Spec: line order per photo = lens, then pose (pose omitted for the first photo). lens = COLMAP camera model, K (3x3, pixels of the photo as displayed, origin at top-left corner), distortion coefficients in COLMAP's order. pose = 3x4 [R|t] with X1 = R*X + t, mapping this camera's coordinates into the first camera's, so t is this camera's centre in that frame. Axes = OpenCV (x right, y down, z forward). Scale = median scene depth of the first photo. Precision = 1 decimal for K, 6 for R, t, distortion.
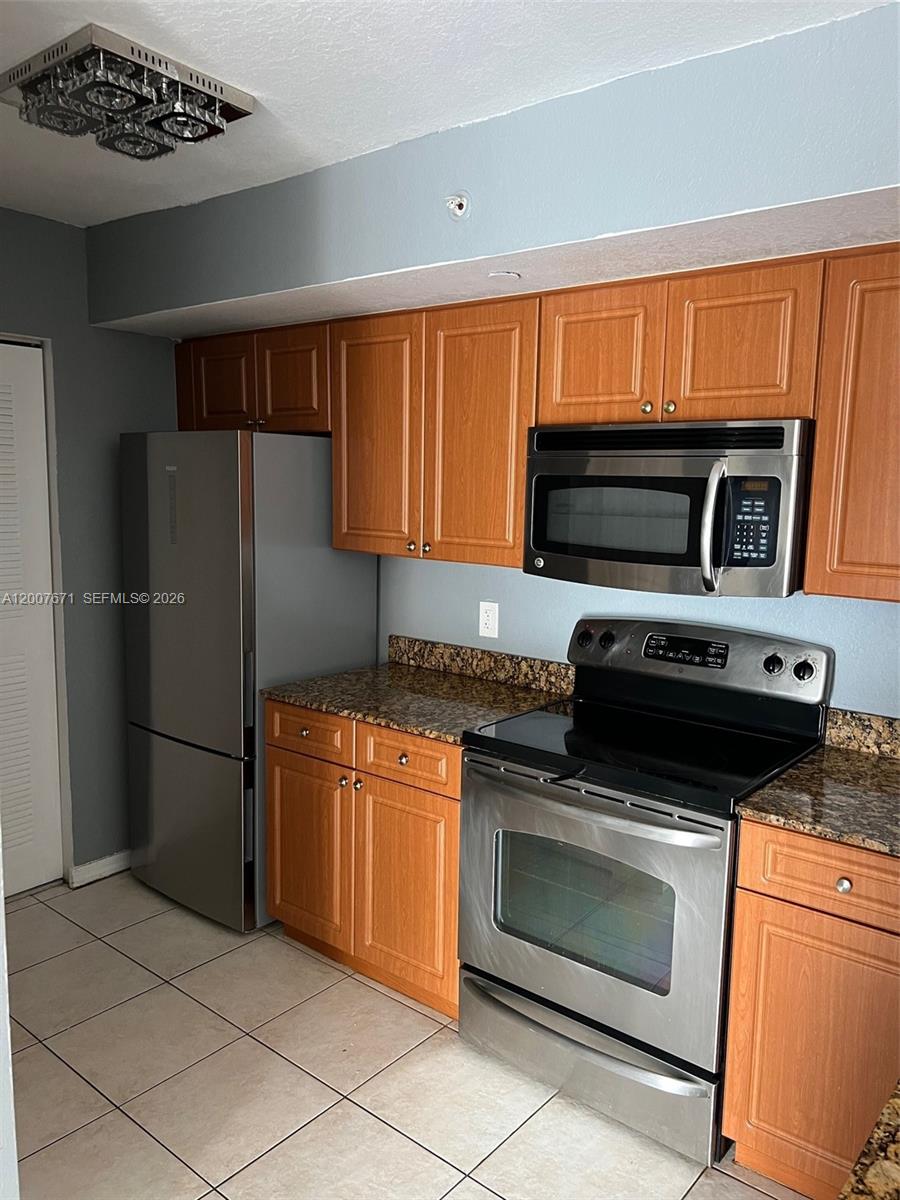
lens RADIAL K [[882.2, 0, 442.9], [0, 882.2, 612.0], [0, 0, 1]] dist [0.044847, -0.067021]
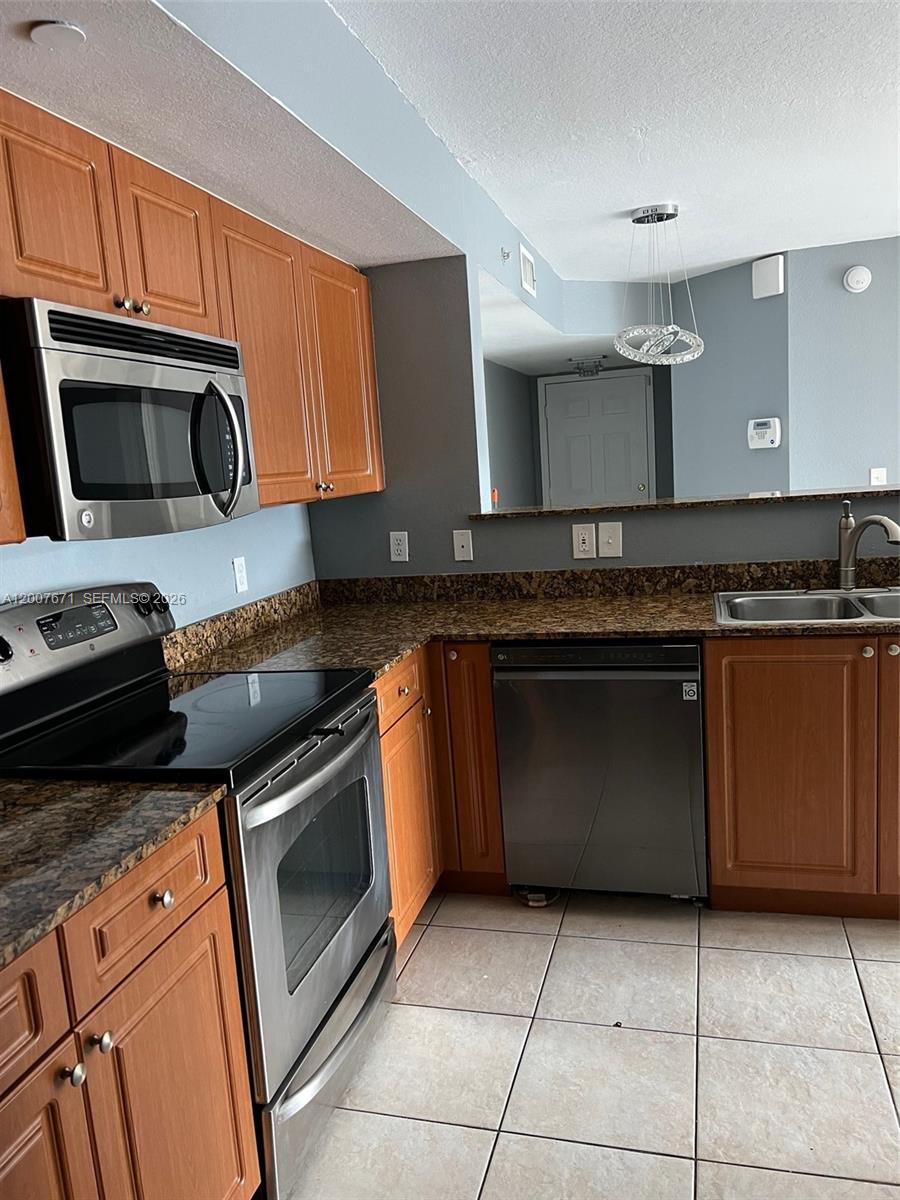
lens RADIAL K [[911.2, 0, 443.6], [0, 911.2, 606.4], [0, 0, 1]] dist [0.043284, -0.061538]
pose [[-0.408893, -0.136979, 0.902244, -0.595366], [0.193675, 0.953124, 0.232476, -0.098746], [-0.891794, 0.269800, -0.363196, 1.012753]]
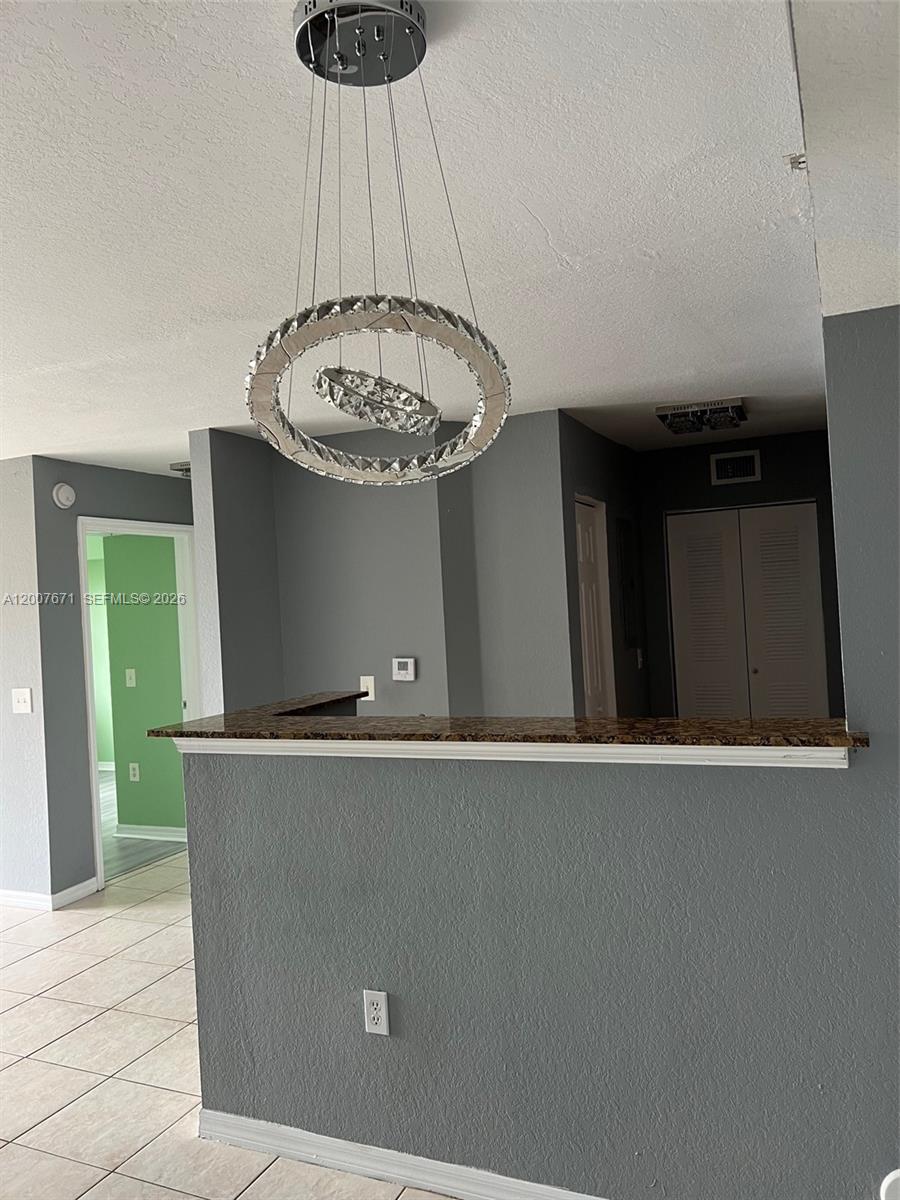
lens RADIAL K [[902.9, 0, 450.0], [0, 902.9, 600.0], [0, 0, 1]] dist [0.078821, -0.103271]
pose [[0.257869, -0.036486, -0.965491, 1.336322], [-0.080199, 0.995030, -0.059023, 0.060698], [0.962846, 0.092651, 0.253662, -0.127881]]
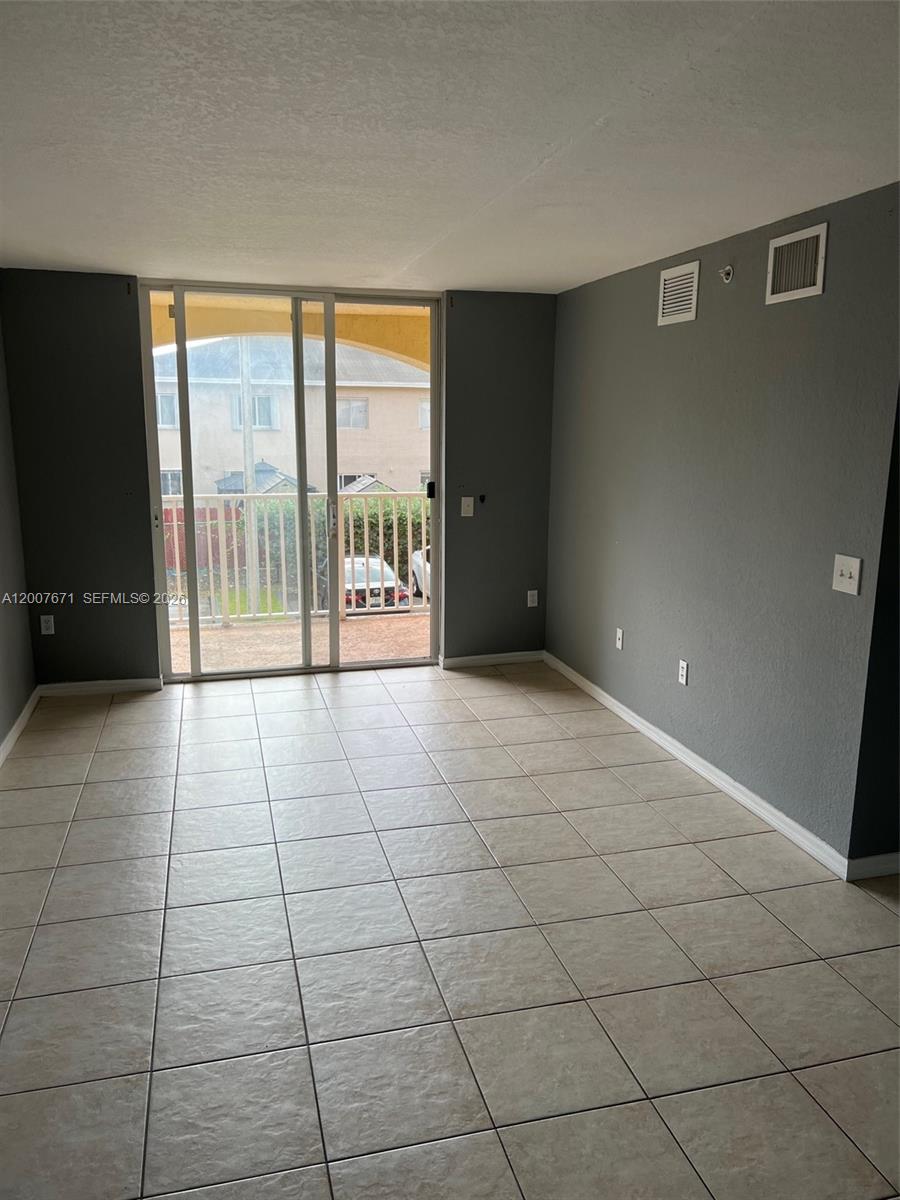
lens RADIAL K [[914.1, 0, 446.5], [0, 914.1, 593.6], [0, 0, 1]] dist [0.005671, -0.006499]
pose [[-0.581775, 0.129815, -0.802924, 0.578027], [-0.139333, 0.956681, 0.255631, 0.005128], [0.801327, 0.260593, -0.538486, -0.243089]]
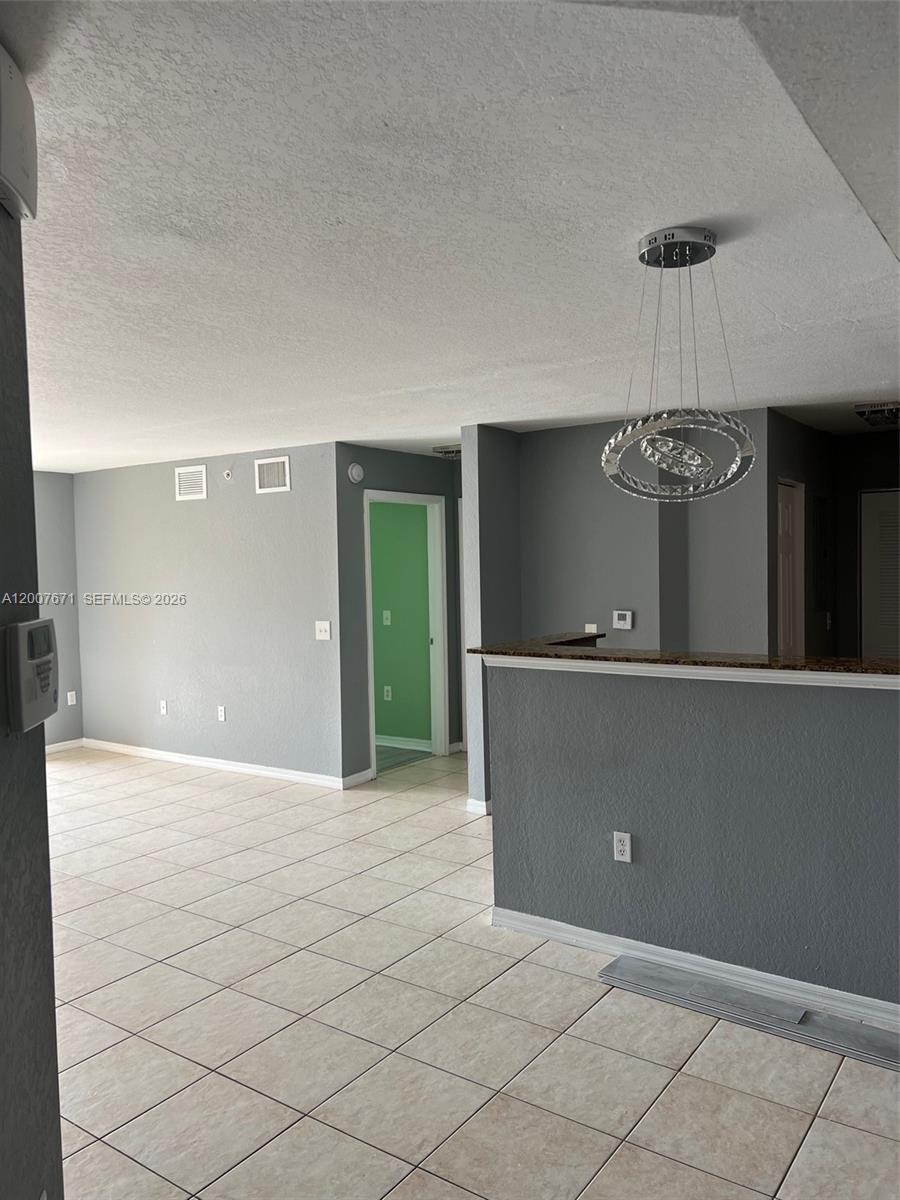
lens RADIAL K [[898.3, 0, 452.6], [0, 898.3, 606.1], [0, 0, 1]] dist [0.119739, -0.280833]
pose [[0.072058, 0.024126, -0.997109, 1.753510], [-0.121370, 0.992490, 0.015243, 0.083362], [0.989988, 0.119921, 0.074445, -0.333328]]
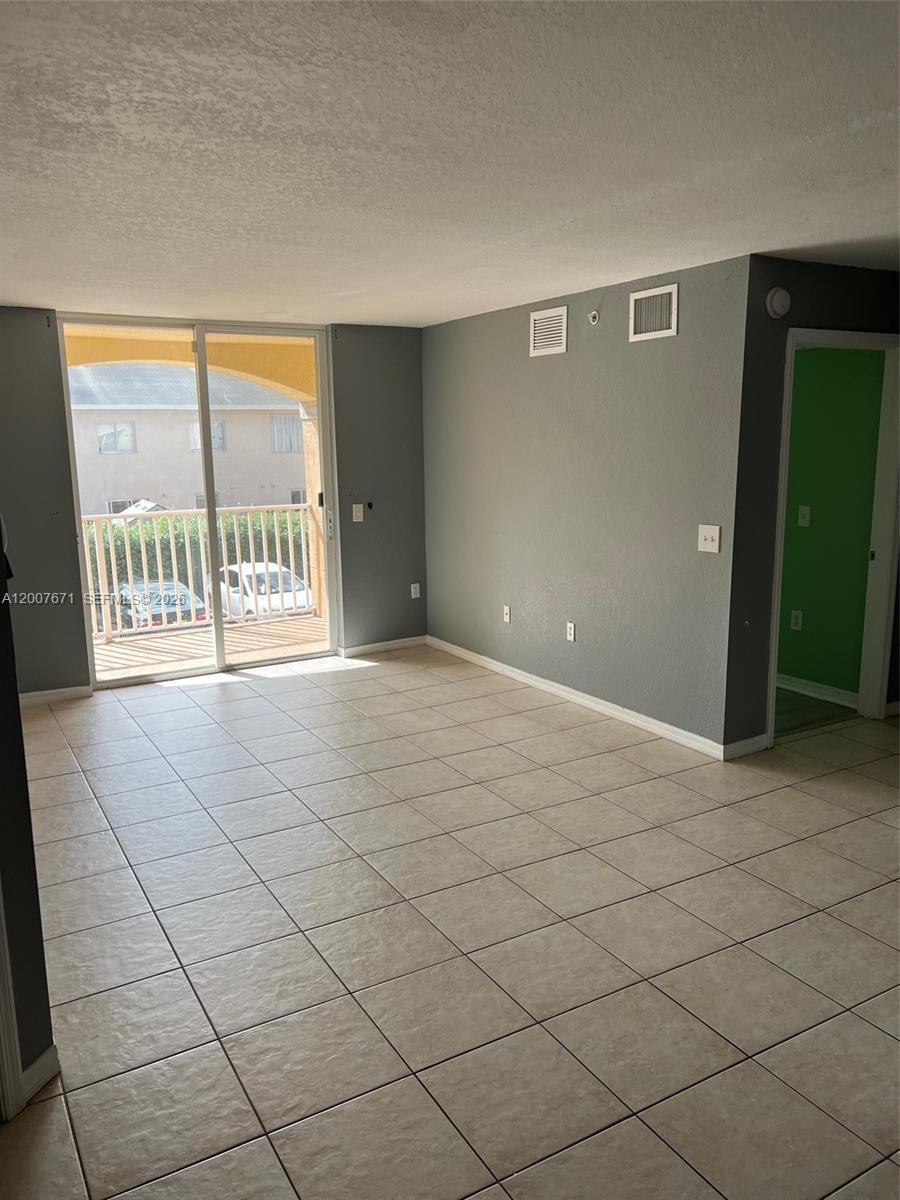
lens RADIAL K [[911.2, 0, 443.6], [0, 911.2, 606.4], [0, 0, 1]] dist [0.043284, -0.061538]
pose [[-0.351365, 0.156151, -0.923125, 1.072380], [-0.128803, 0.968555, 0.212861, 0.047152], [0.927336, 0.193694, -0.320203, -0.380081]]
